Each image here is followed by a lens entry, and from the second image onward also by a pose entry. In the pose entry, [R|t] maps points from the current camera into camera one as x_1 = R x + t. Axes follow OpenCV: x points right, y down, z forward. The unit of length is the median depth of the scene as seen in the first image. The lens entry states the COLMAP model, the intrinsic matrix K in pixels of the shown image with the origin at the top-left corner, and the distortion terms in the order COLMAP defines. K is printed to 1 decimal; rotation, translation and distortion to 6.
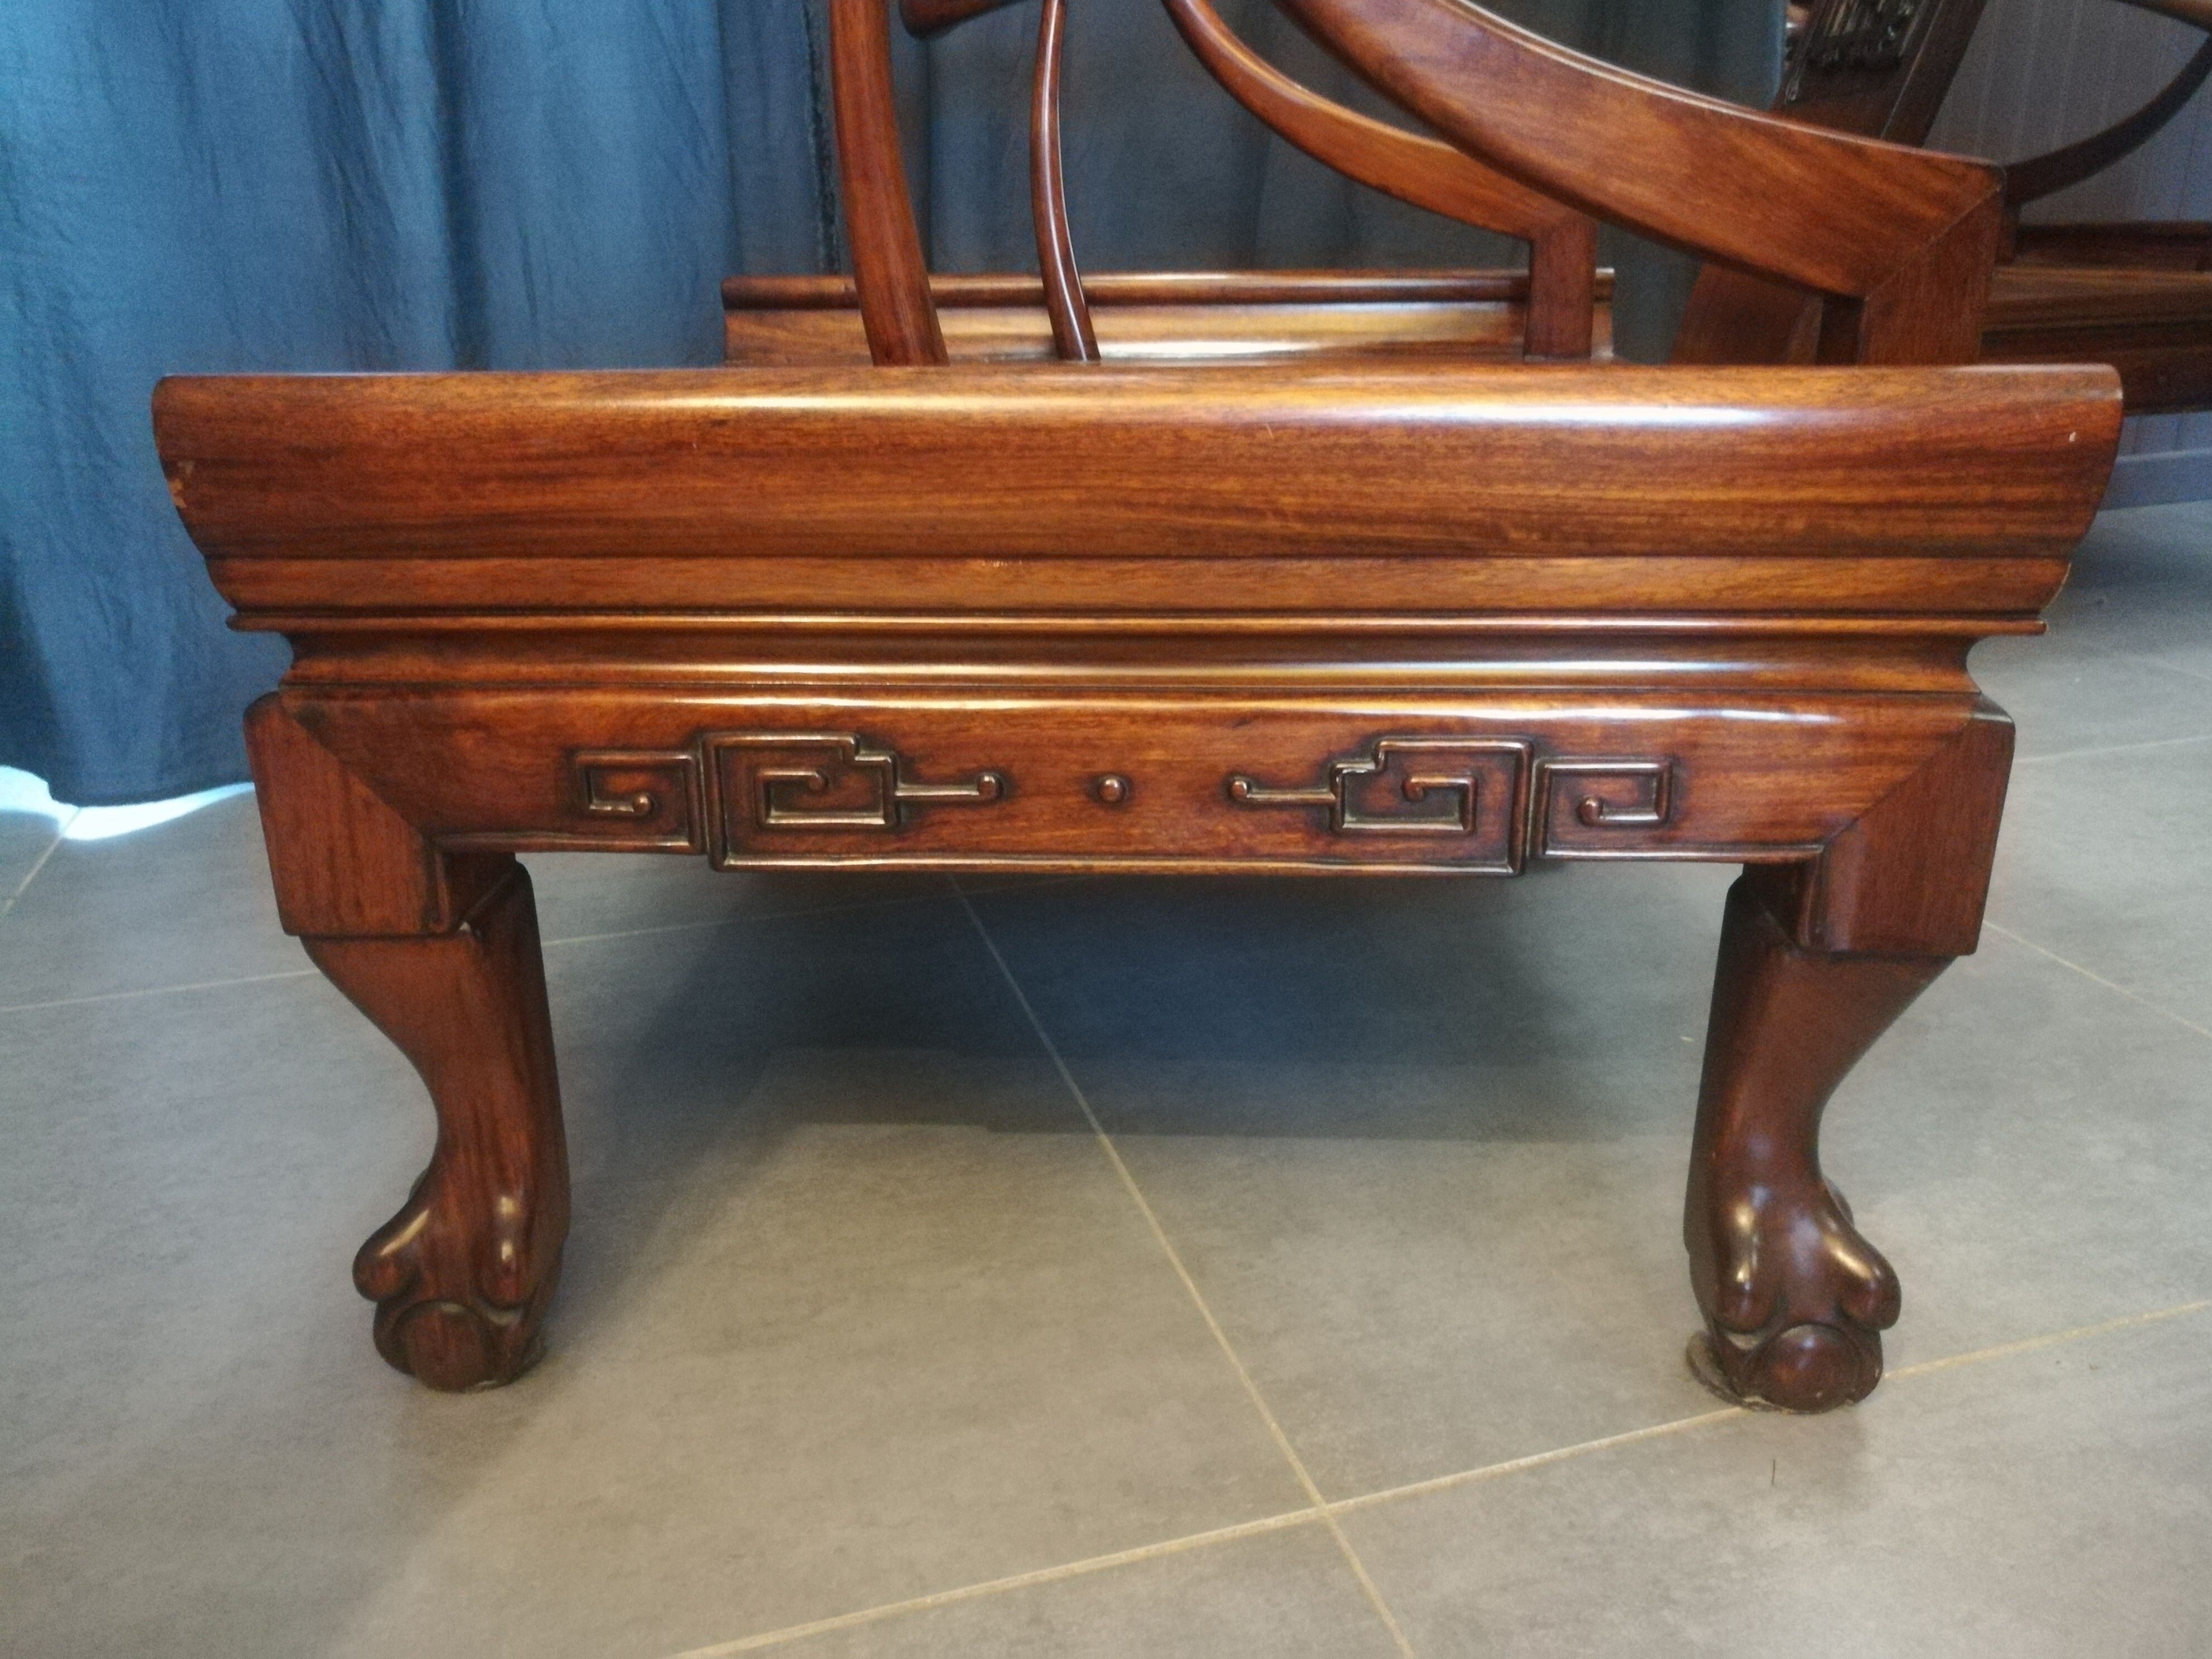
lens RADIAL K [[1754.1, 0, 1096.9], [0, 1754.1, 830.1], [0, 0, 1]] dist [-0.006490, 0.039437]
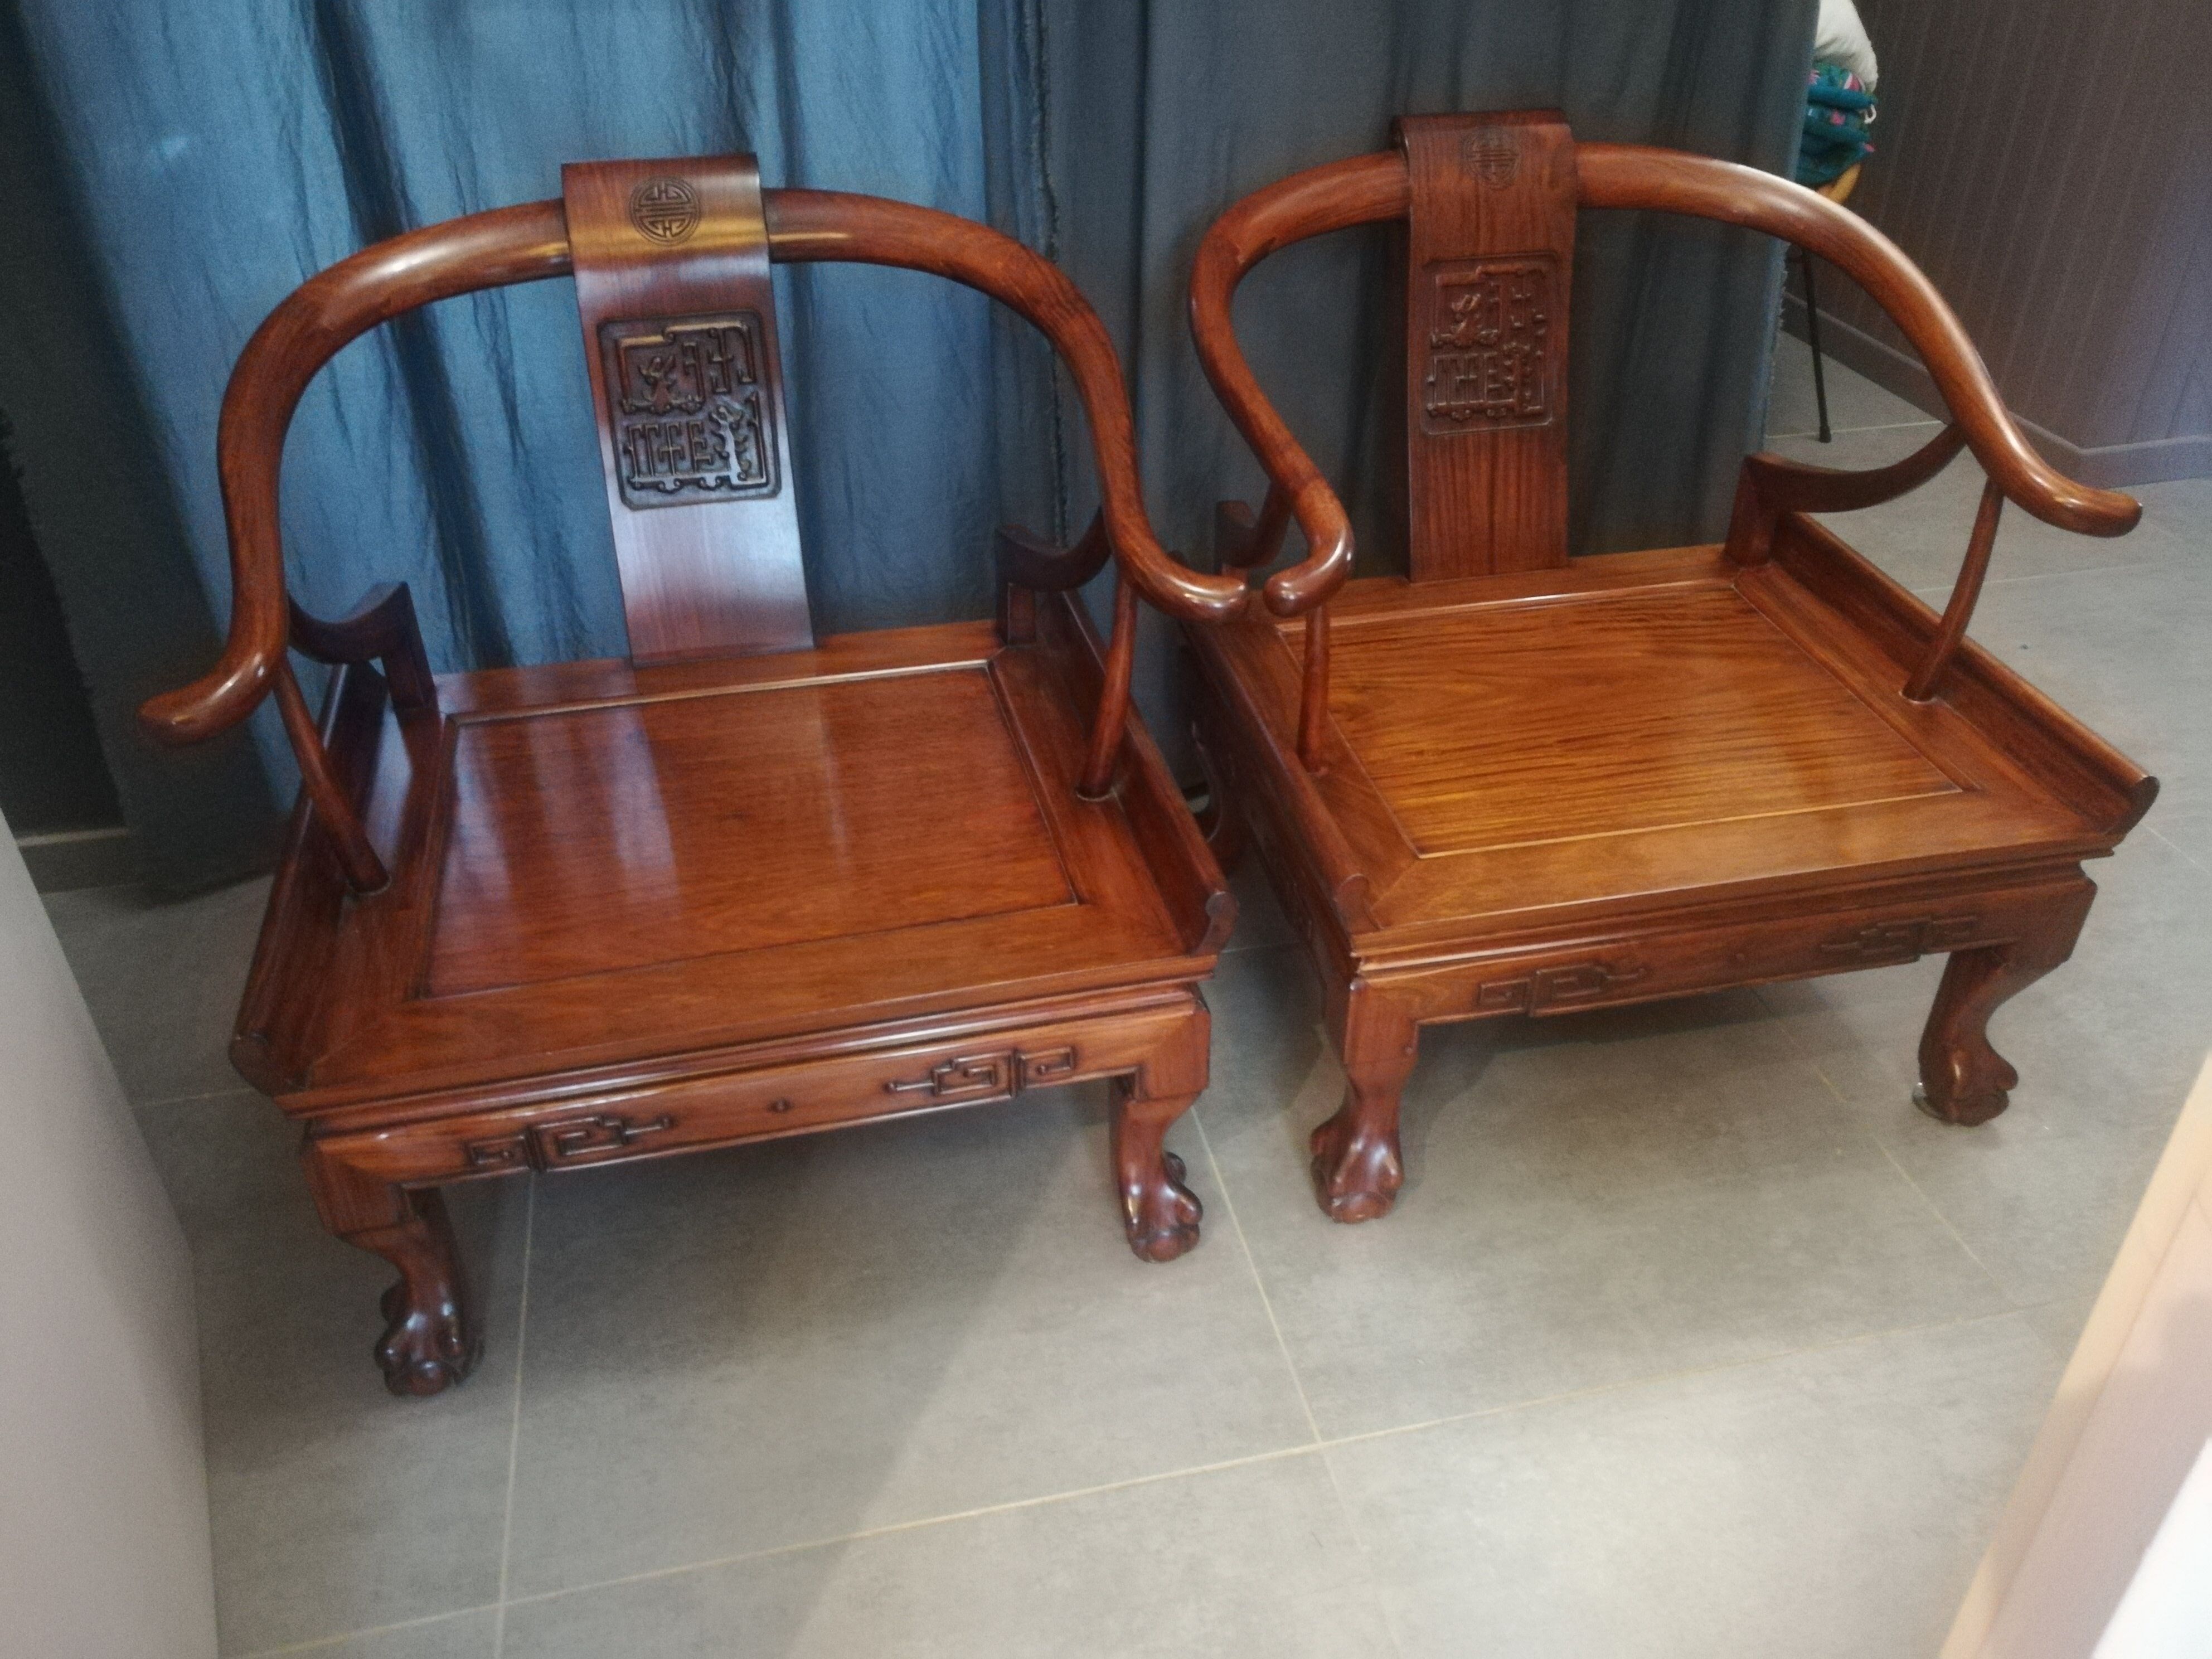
lens RADIAL K [[1740.5, 0, 1094.0], [0, 1740.5, 803.9], [0, 0, 1]] dist [0.011346, 0.010312]
pose [[0.996792, 0.042242, -0.067982, -0.032887], [-0.026379, 0.975310, 0.219258, -0.758278], [0.075565, -0.216761, 0.973296, -0.842929]]
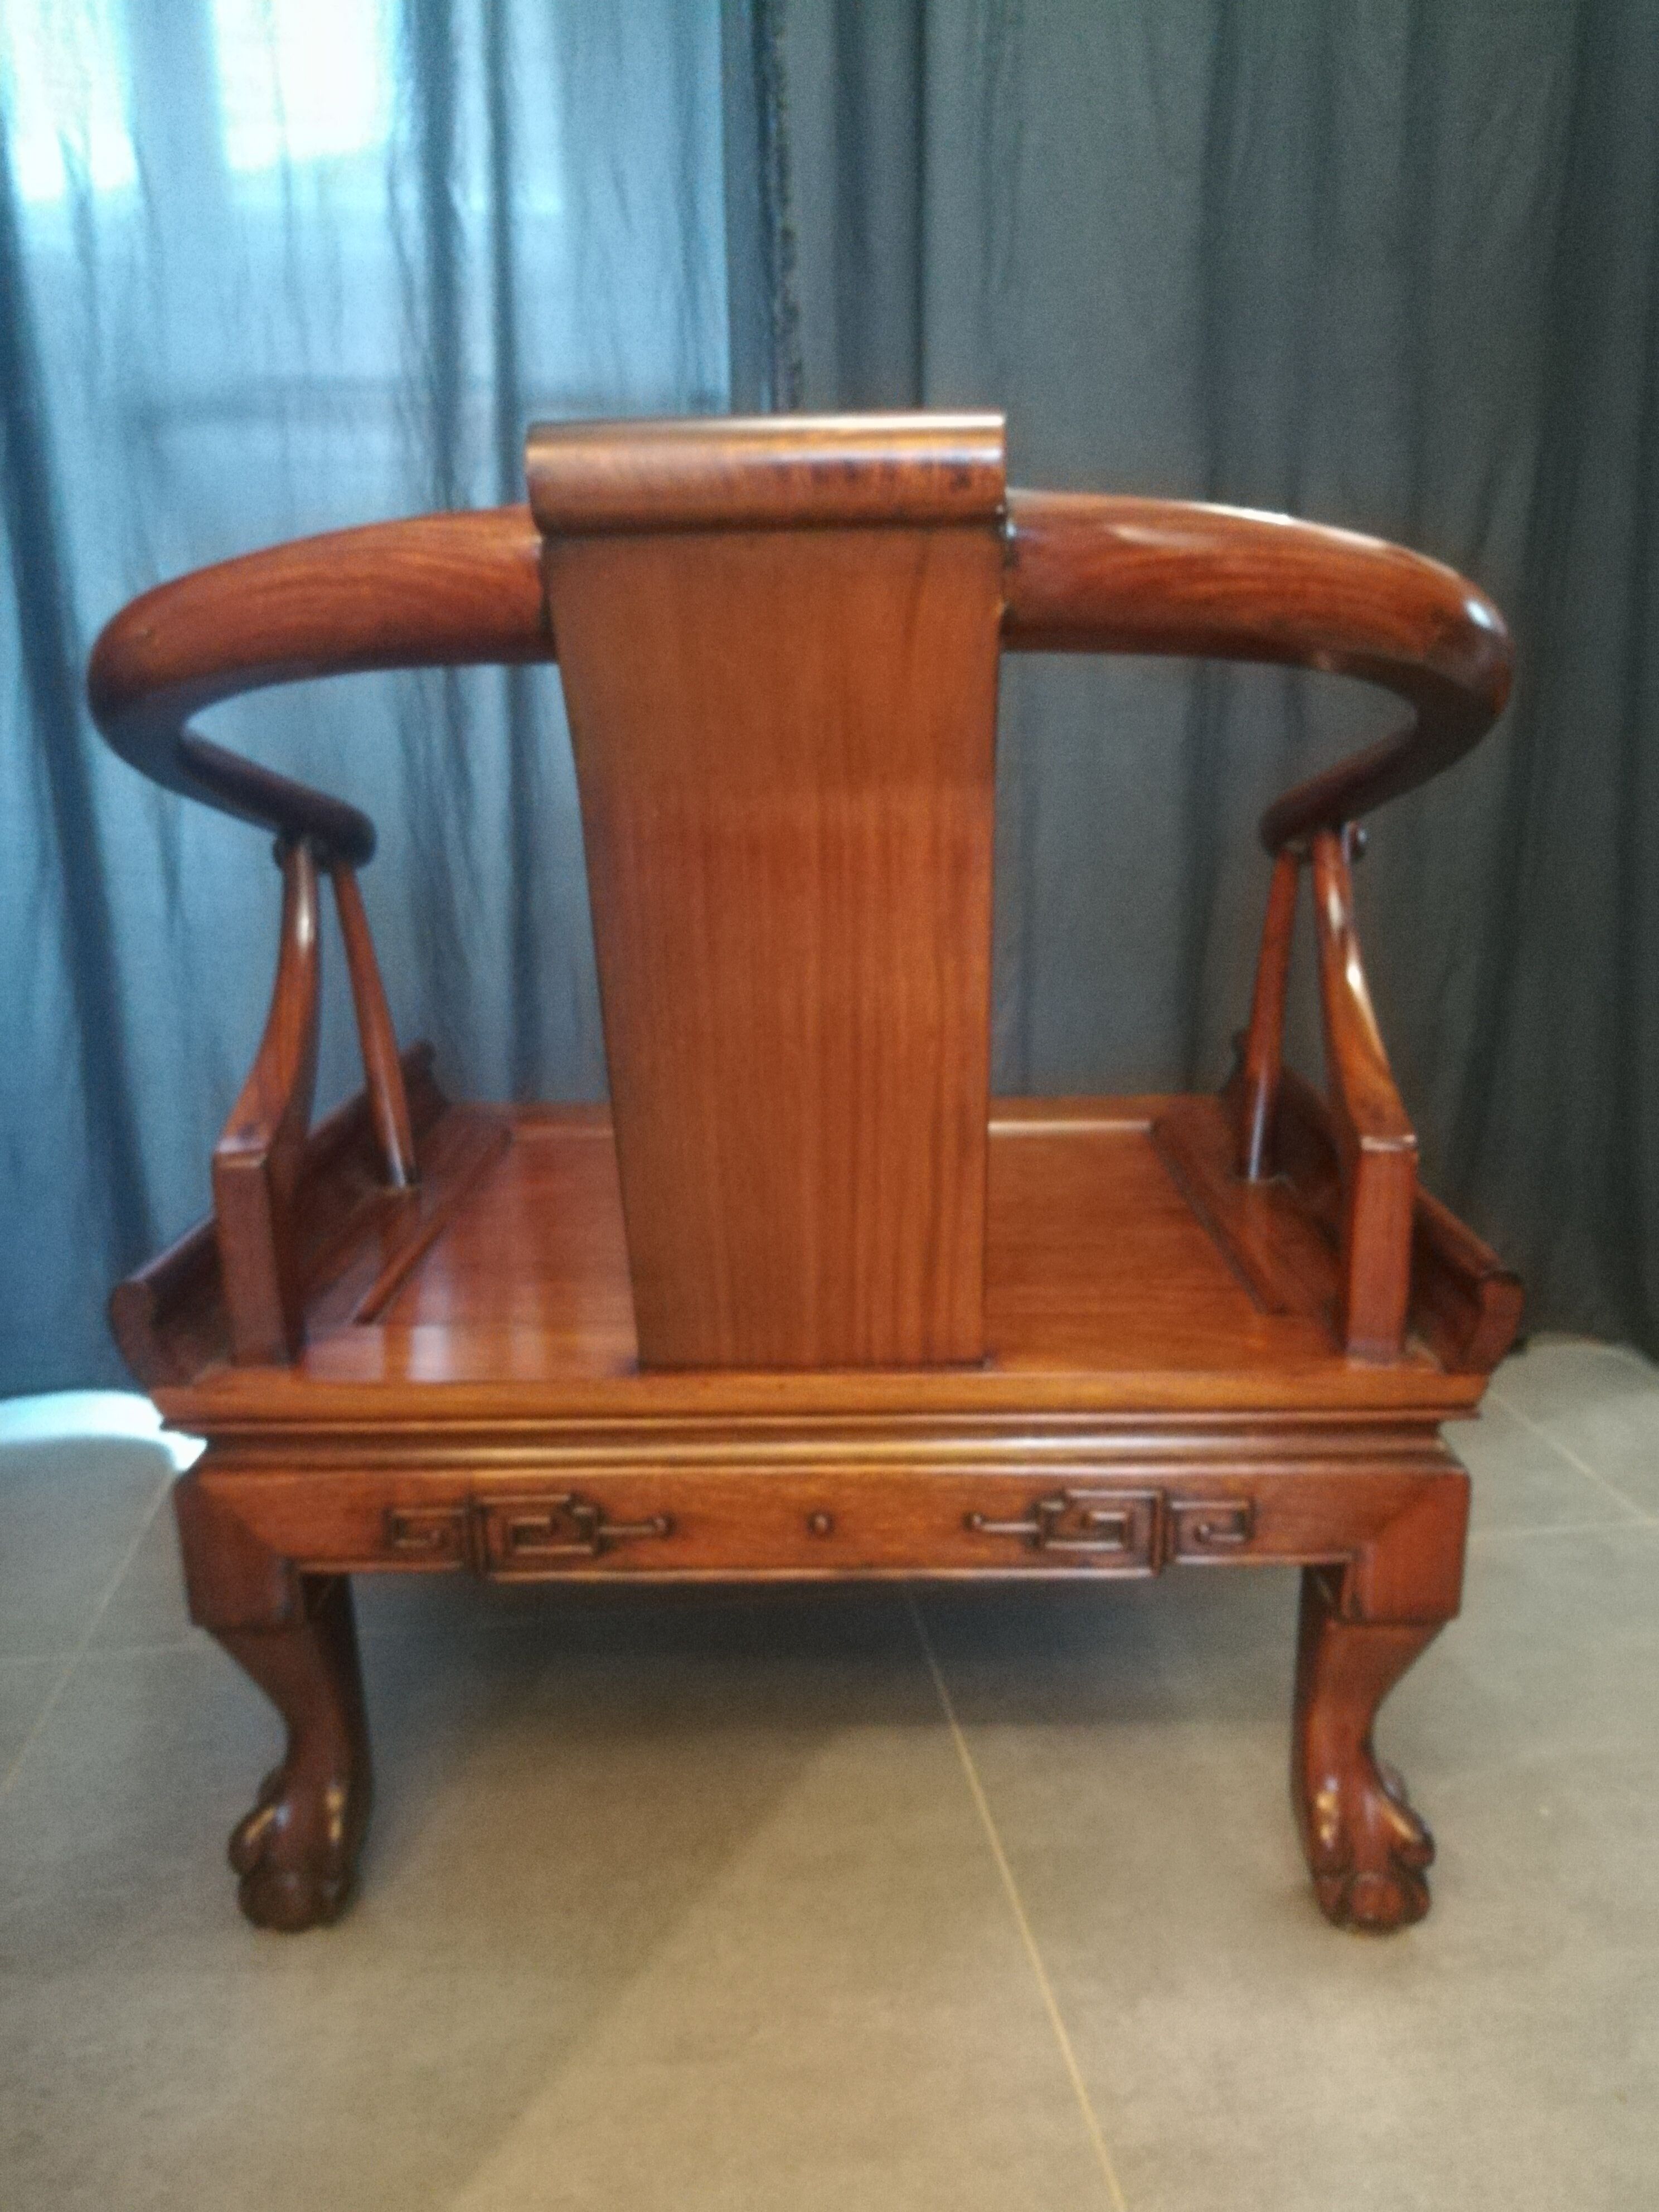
lens RADIAL K [[1754.1, 0, 829.5], [0, 1754.1, 1106.0], [0, 0, 1]] dist [-0.006490, 0.039437]
pose [[0.986826, 0.025900, -0.159698, 0.077803], [-0.044171, 0.992732, -0.111949, -0.243265], [0.155638, 0.117529, 0.980798, -0.265011]]
